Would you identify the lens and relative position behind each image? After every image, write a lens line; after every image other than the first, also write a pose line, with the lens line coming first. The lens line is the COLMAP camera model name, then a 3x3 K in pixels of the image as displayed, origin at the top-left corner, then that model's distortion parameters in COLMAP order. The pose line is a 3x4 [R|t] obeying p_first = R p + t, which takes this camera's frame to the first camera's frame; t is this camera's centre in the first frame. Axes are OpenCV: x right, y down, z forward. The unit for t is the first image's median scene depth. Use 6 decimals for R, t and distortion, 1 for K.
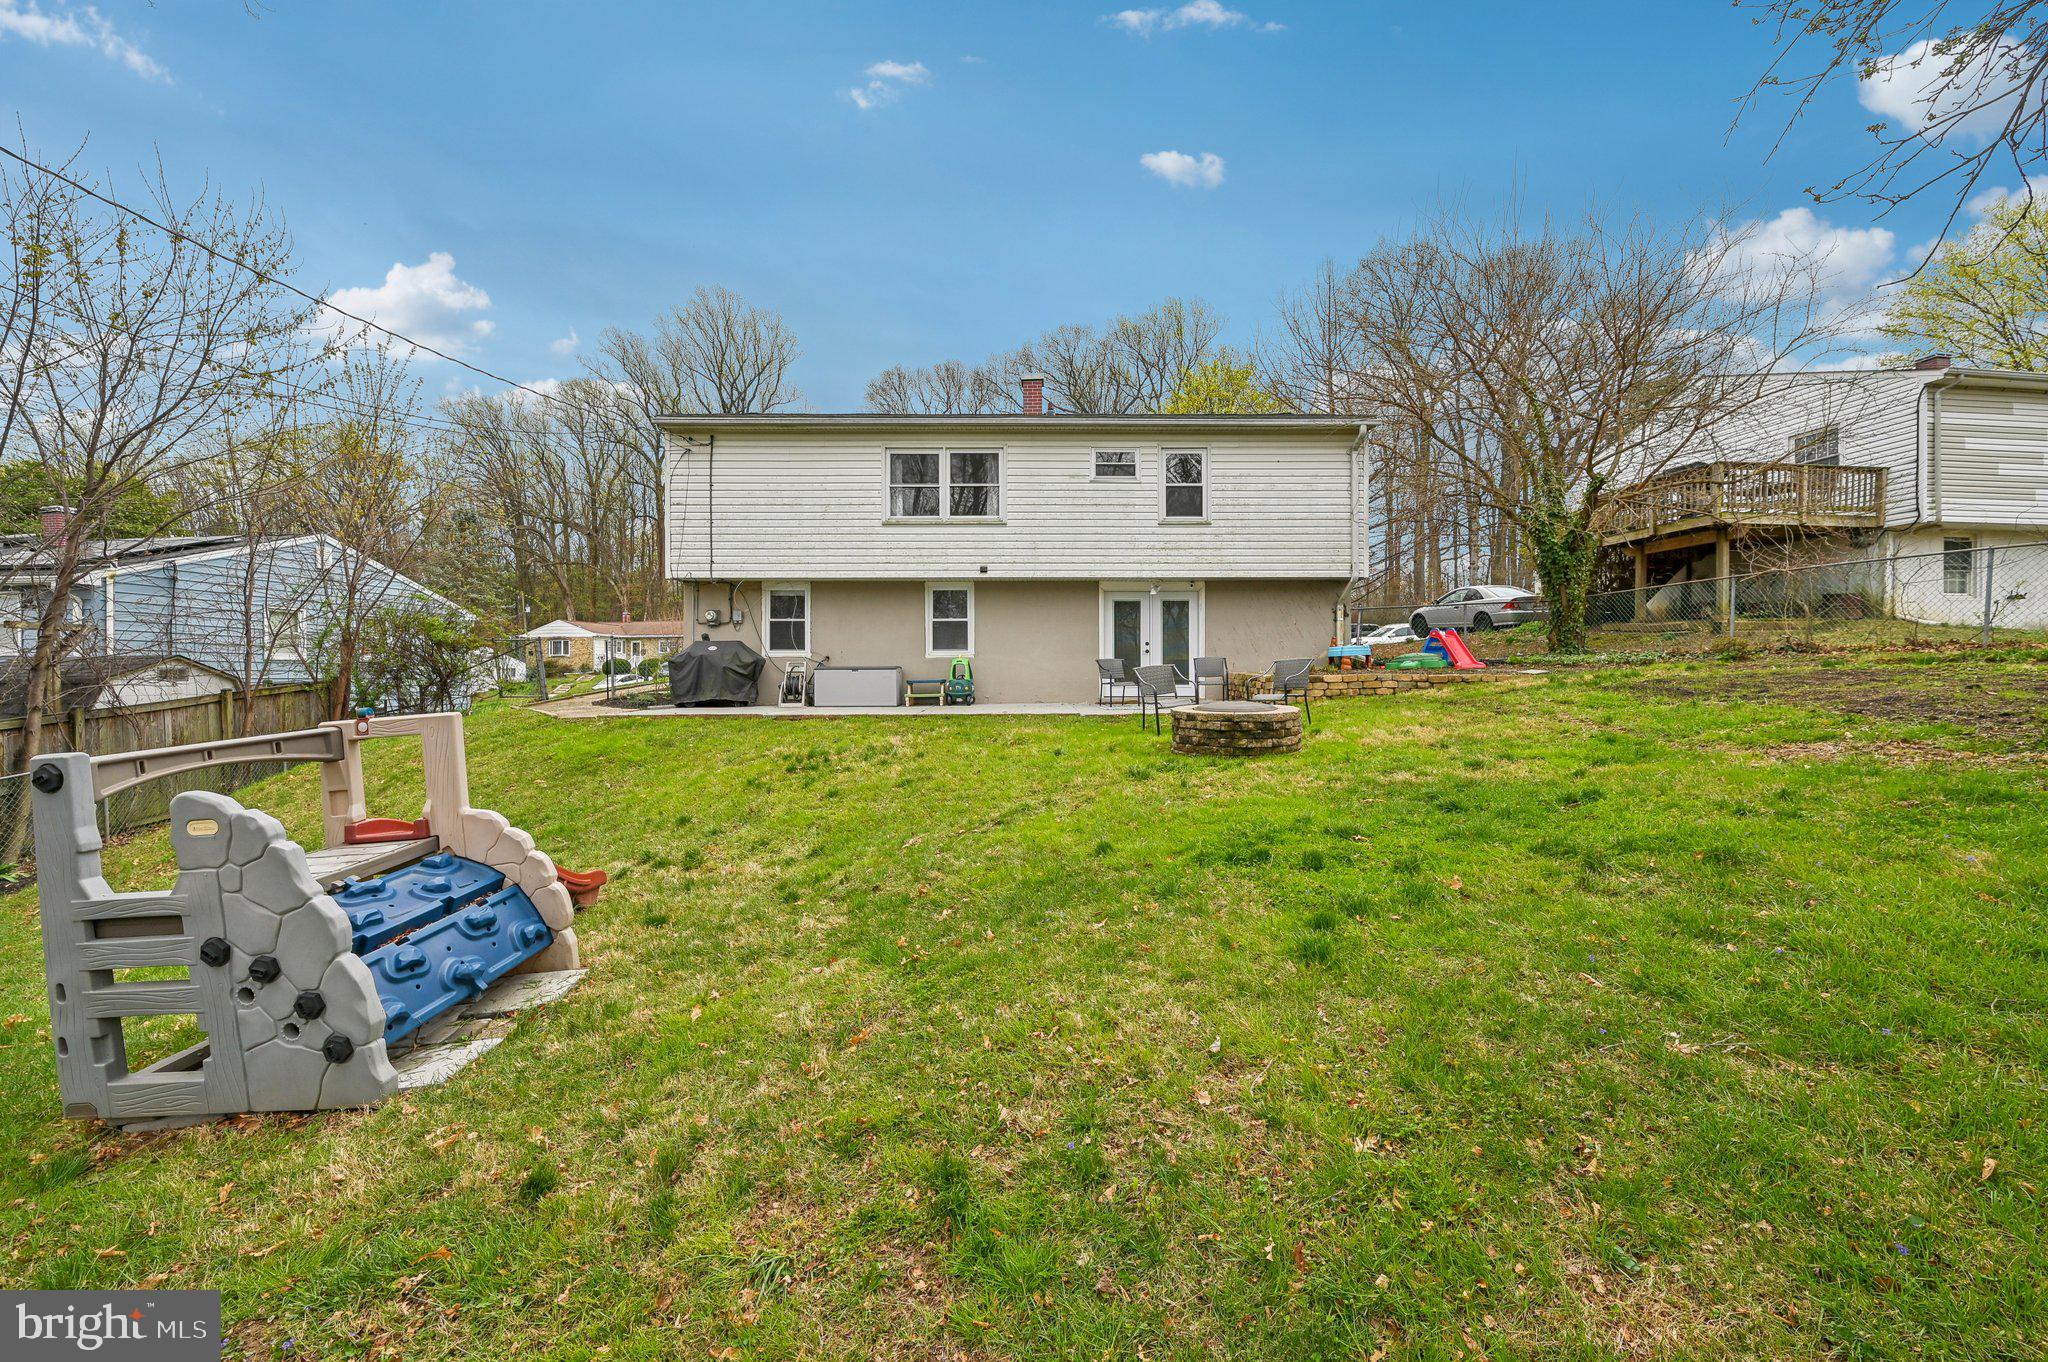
lens RADIAL K [[815.2, 0, 1021.7], [0, 815.2, 684.7], [0, 0, 1]] dist [0.001619, 0.000058]
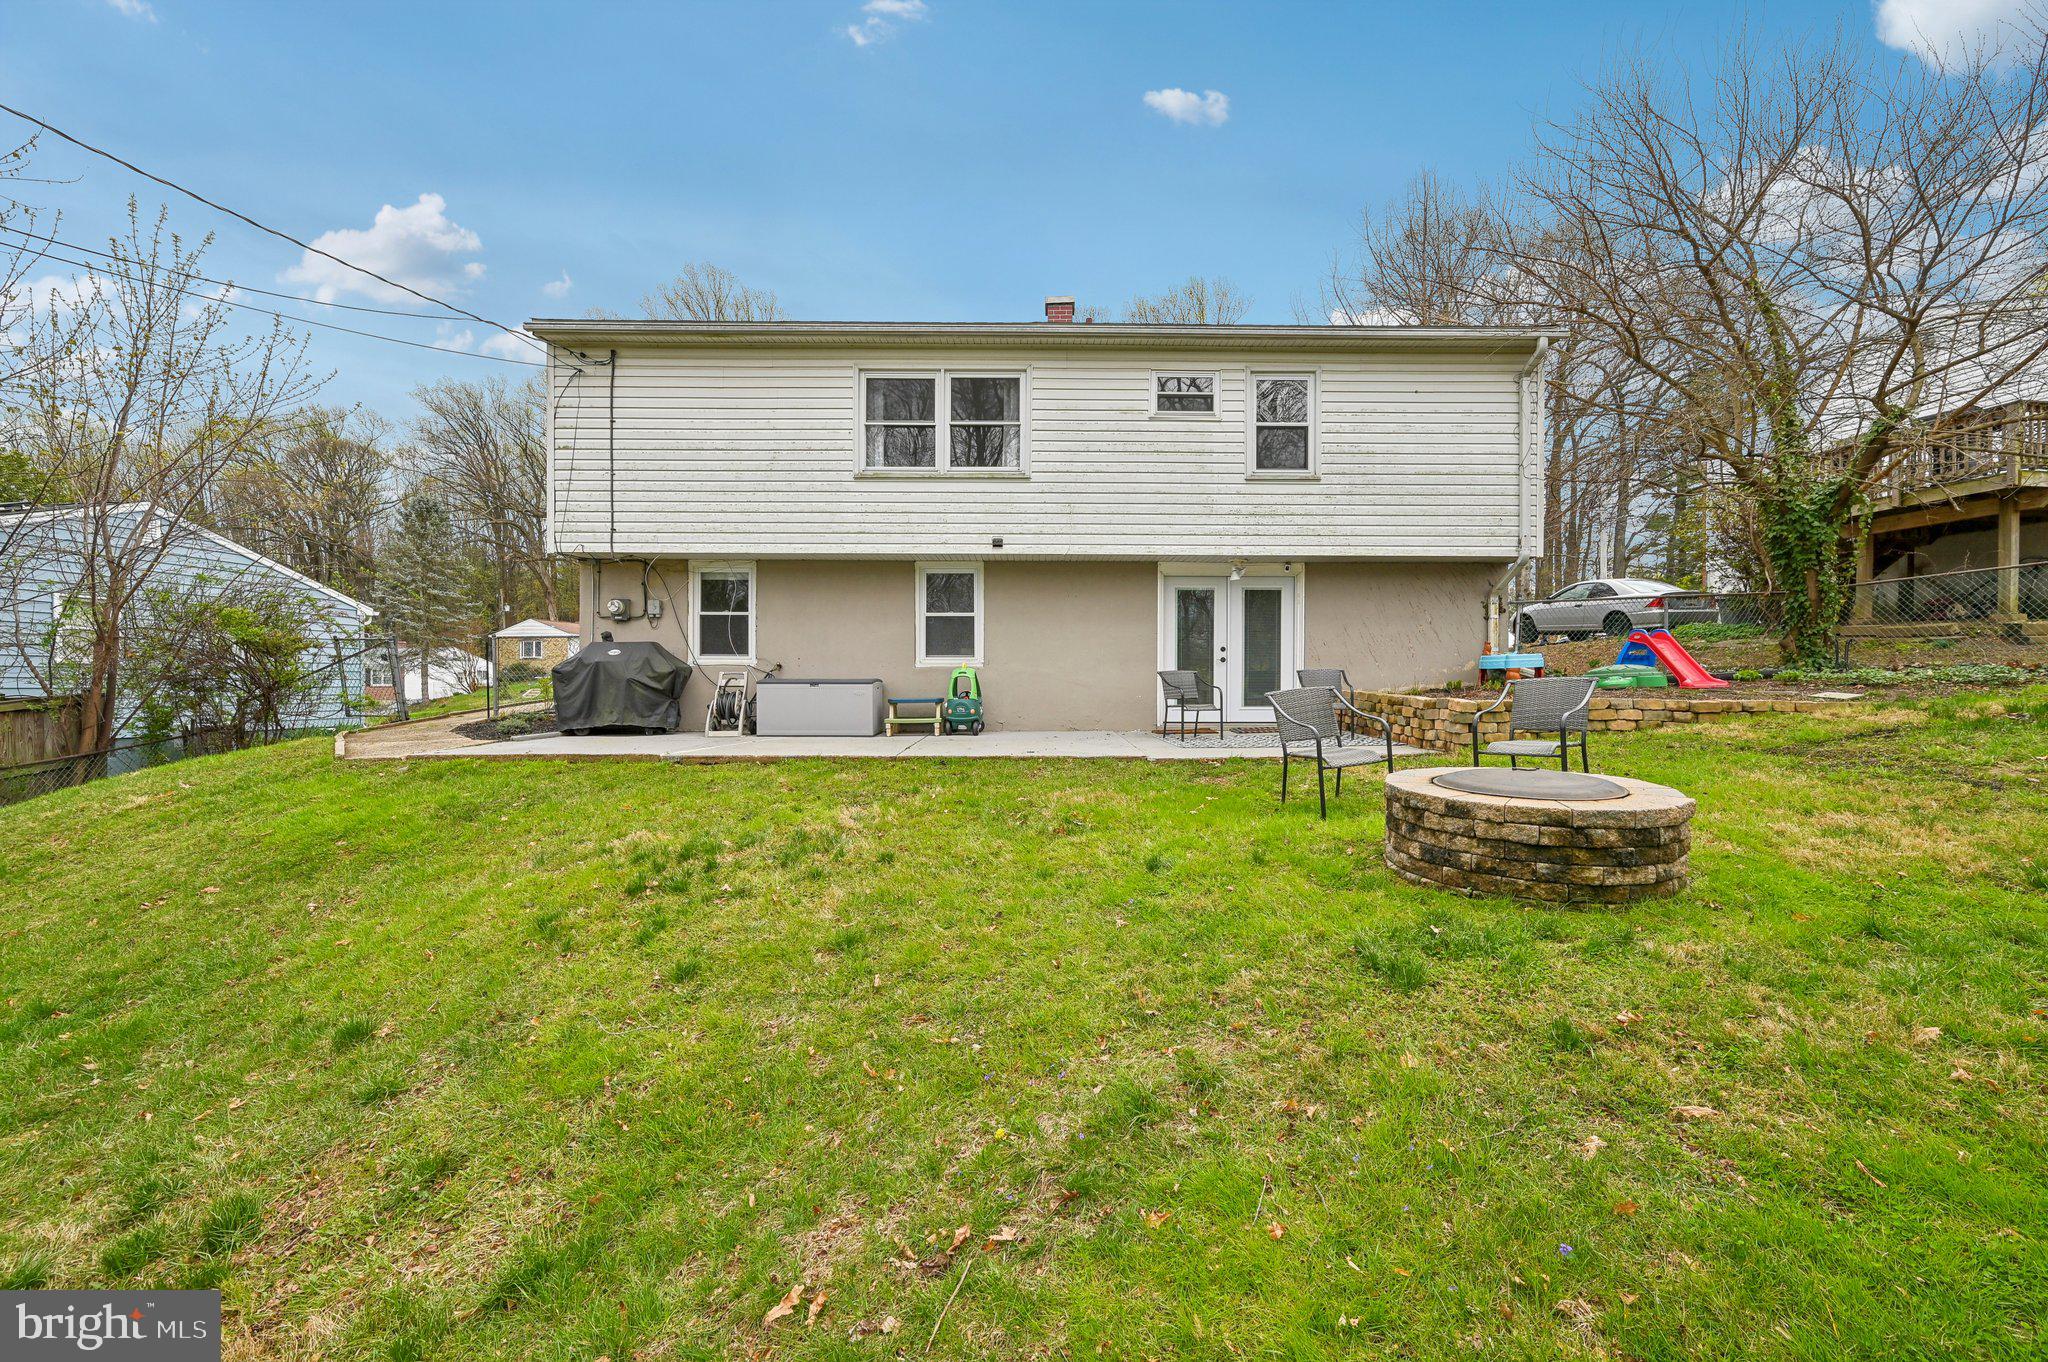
lens RADIAL K [[818.9, 0, 1025.8], [0, 818.9, 689.9], [0, 0, 1]] dist [-0.000927, -0.000085]
pose [[0.999985, 0.005503, -0.000407, -0.021166], [-0.005503, 0.999983, 0.001739, -0.015276], [0.000416, -0.001737, 0.999998, 0.289609]]
